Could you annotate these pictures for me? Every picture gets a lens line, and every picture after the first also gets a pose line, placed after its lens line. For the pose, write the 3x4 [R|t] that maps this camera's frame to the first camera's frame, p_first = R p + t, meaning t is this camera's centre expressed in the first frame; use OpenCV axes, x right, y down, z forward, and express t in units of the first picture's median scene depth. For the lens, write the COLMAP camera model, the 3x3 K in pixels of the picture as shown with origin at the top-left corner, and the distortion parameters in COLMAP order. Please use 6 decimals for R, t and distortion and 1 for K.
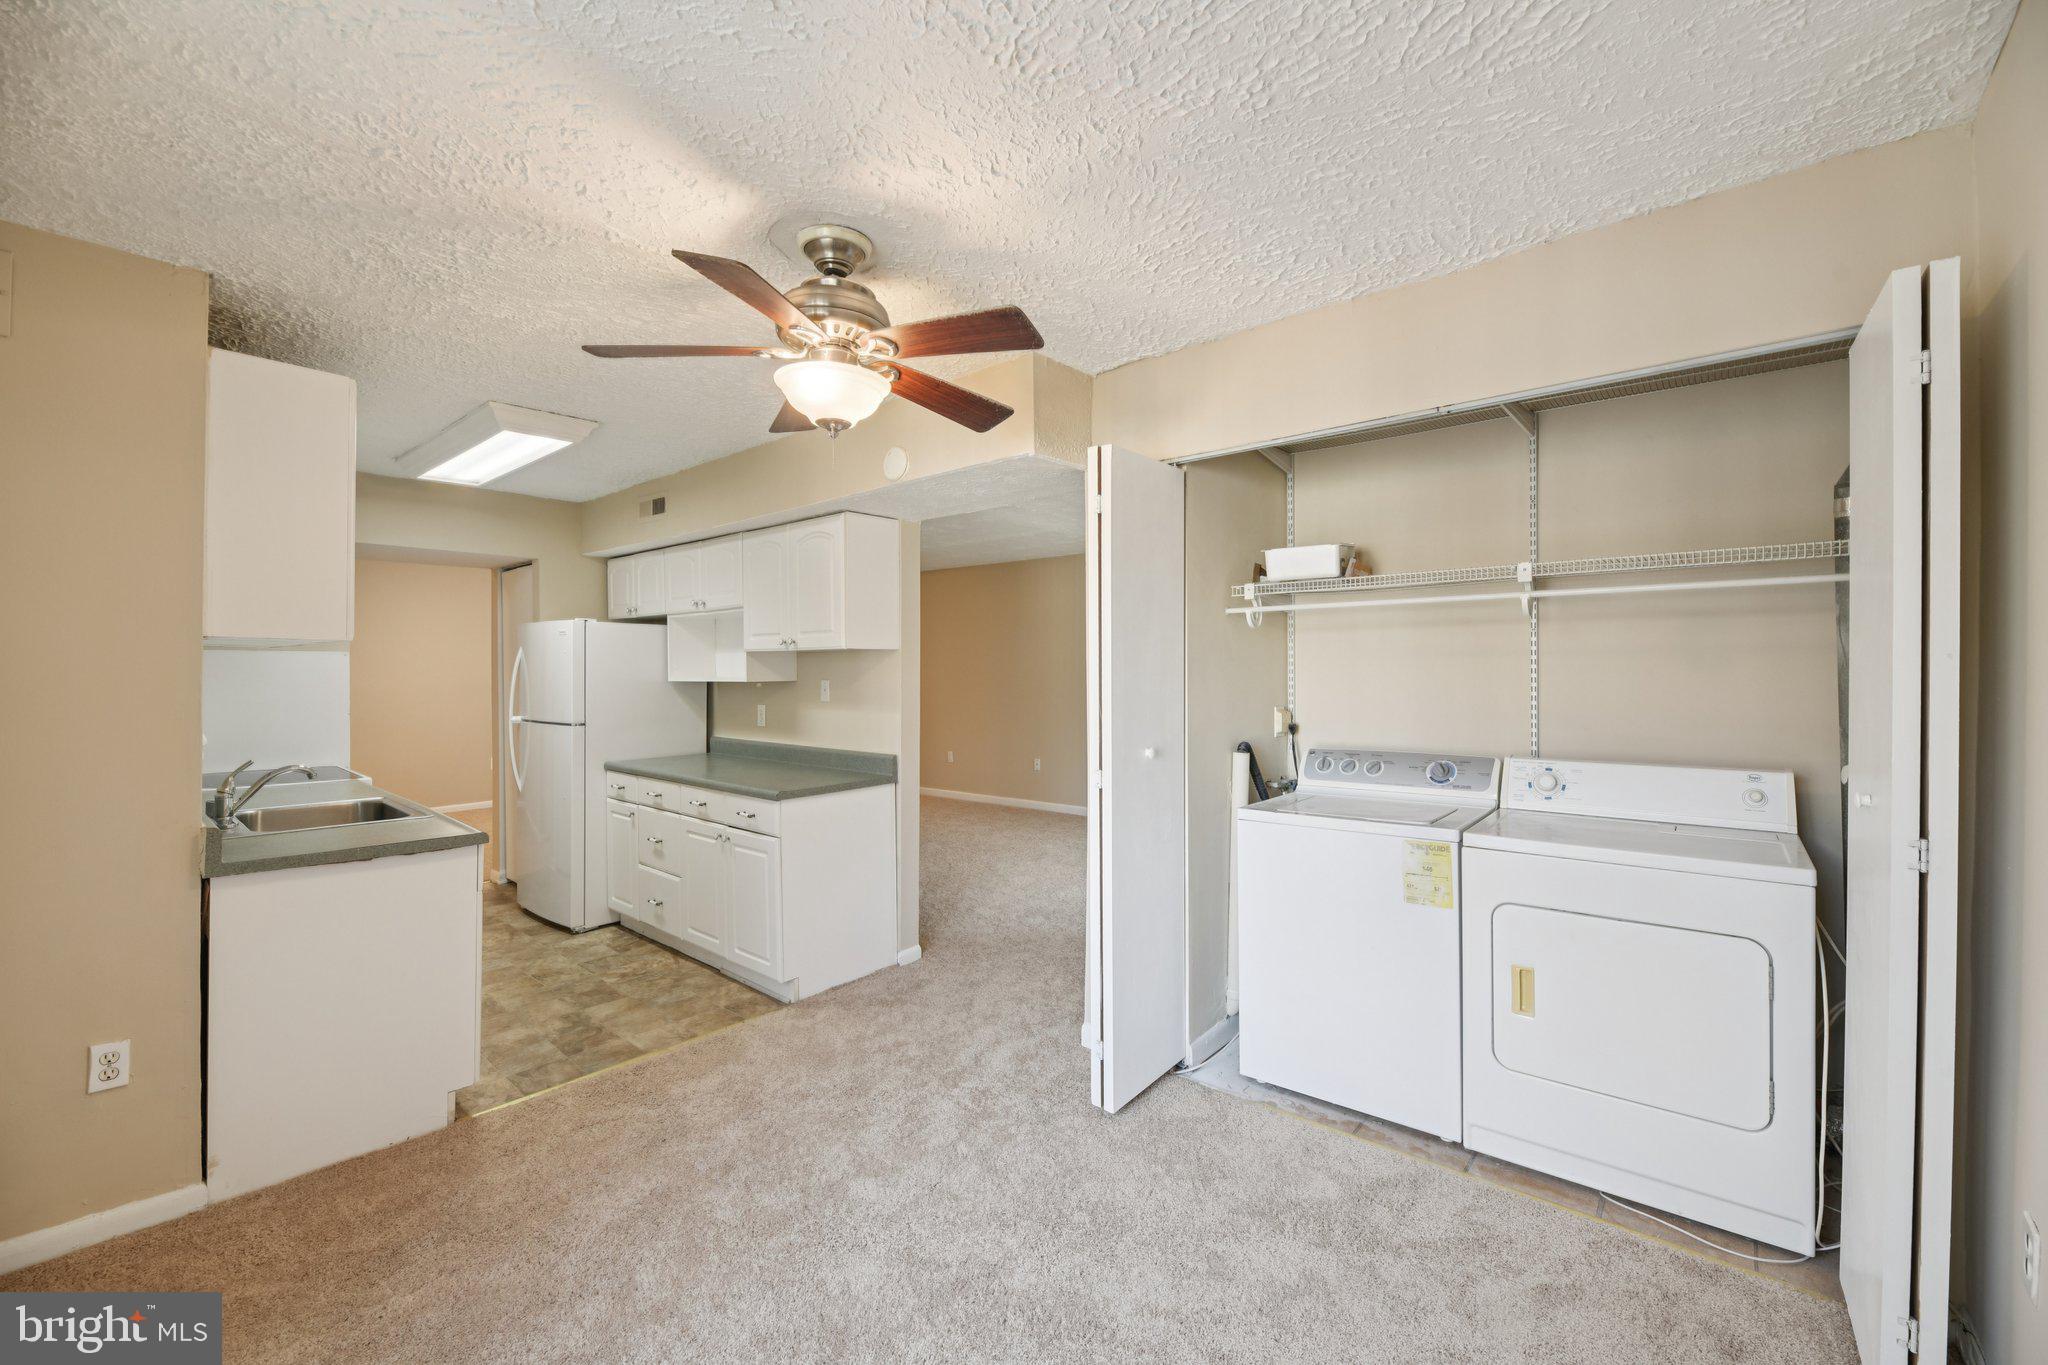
lens RADIAL K [[808.8, 0, 1033.8], [0, 808.8, 668.9], [0, 0, 1]] dist [-0.003181, -0.000652]
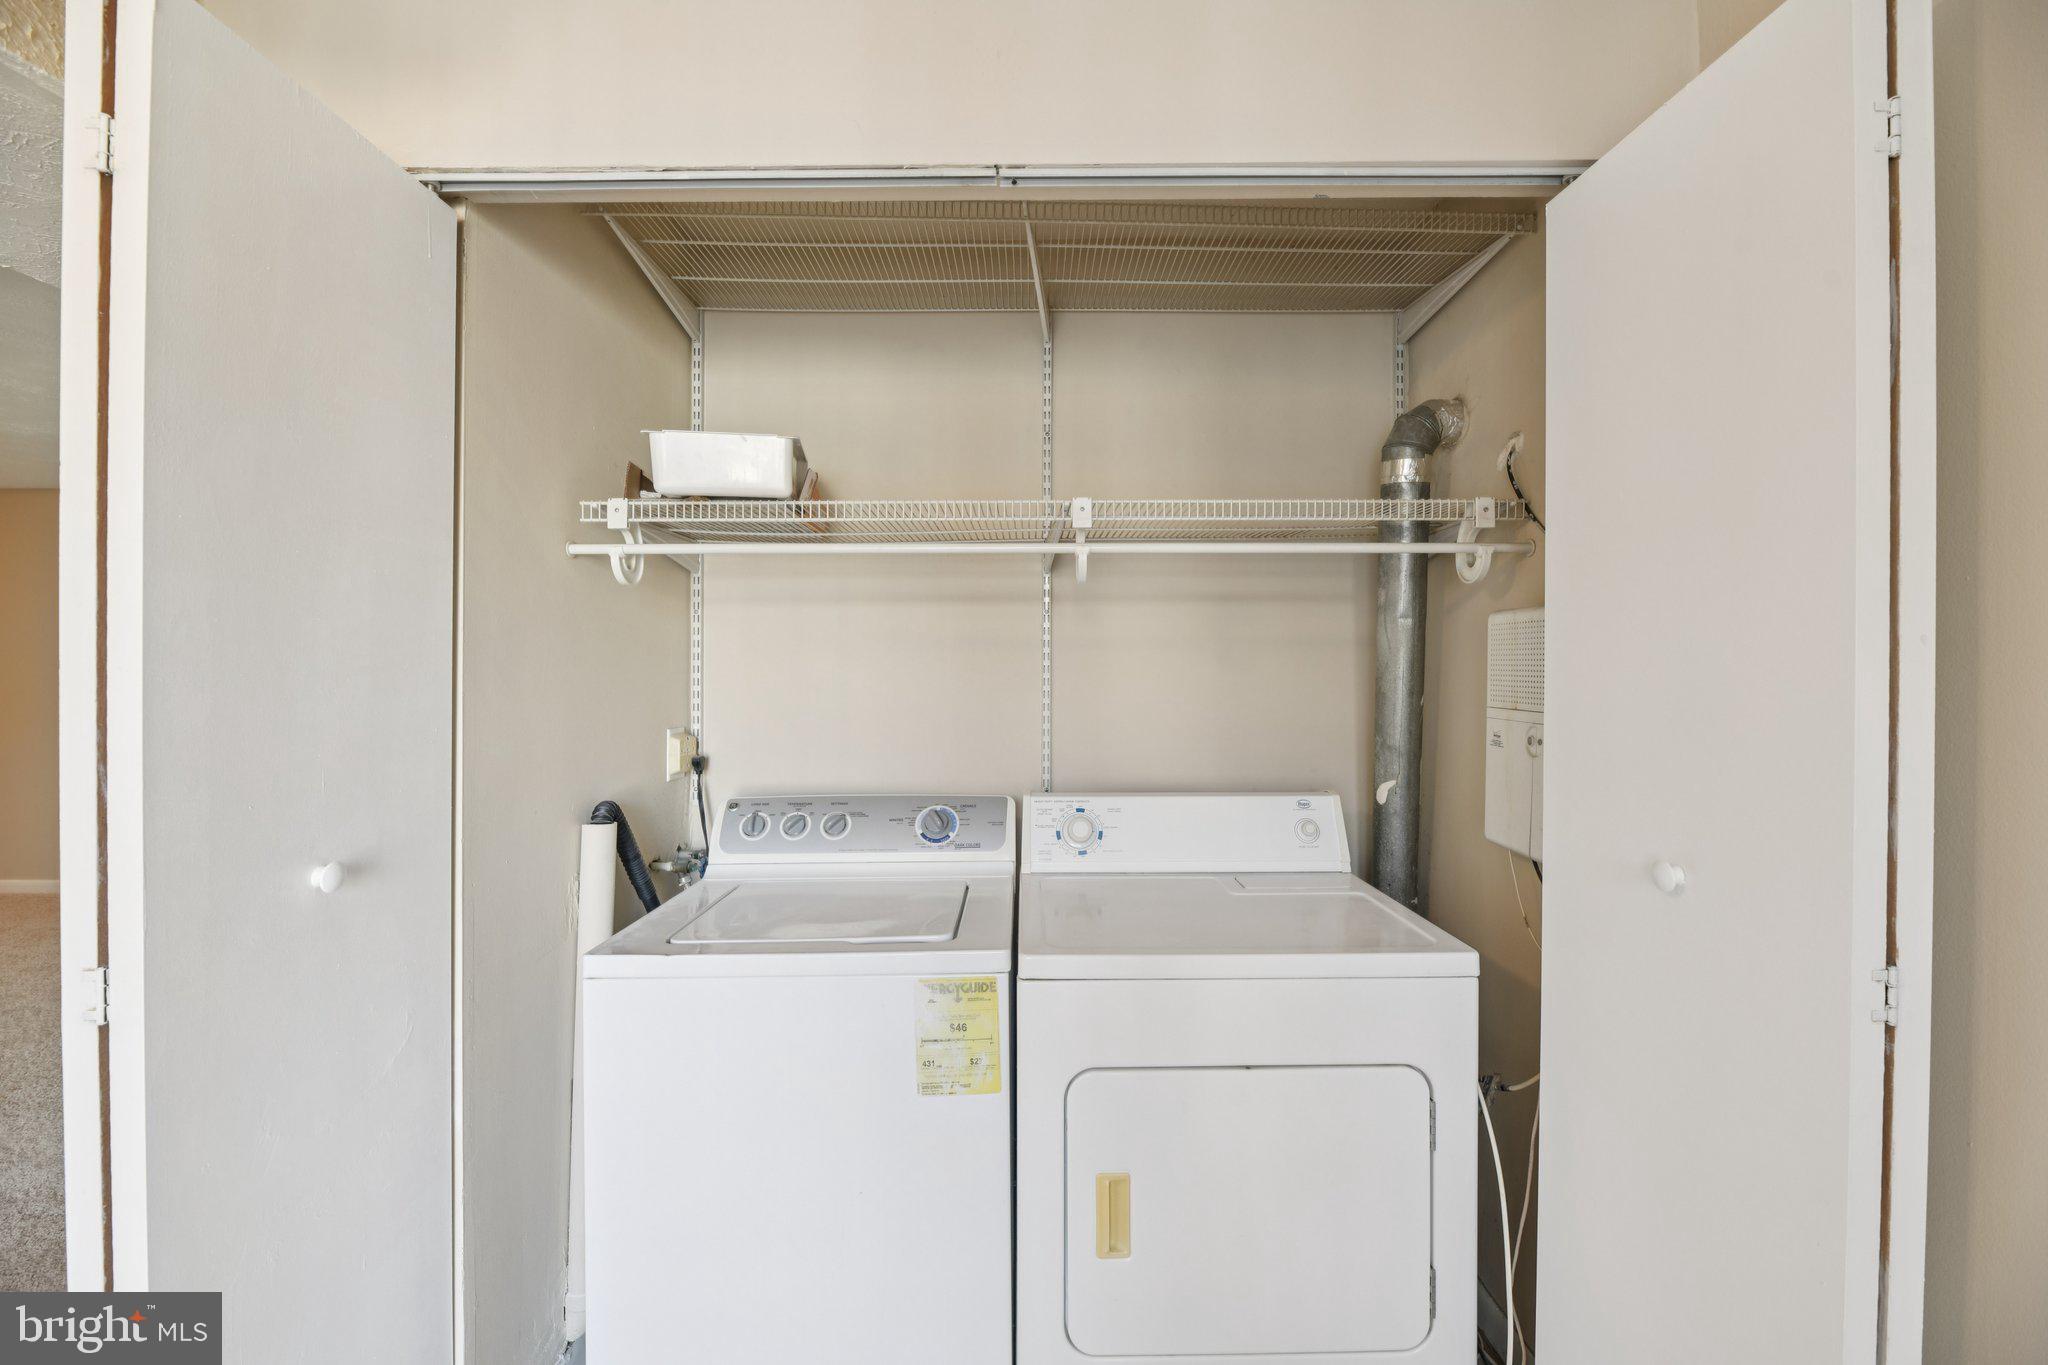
lens RADIAL K [[808.8, 0, 1033.8], [0, 808.8, 668.9], [0, 0, 1]] dist [-0.003181, -0.000652]
pose [[0.755100, 0.006152, 0.655581, 0.137356], [-0.005715, 0.999980, -0.002801, 0.004404], [-0.655585, -0.001632, 0.755120, 0.461121]]
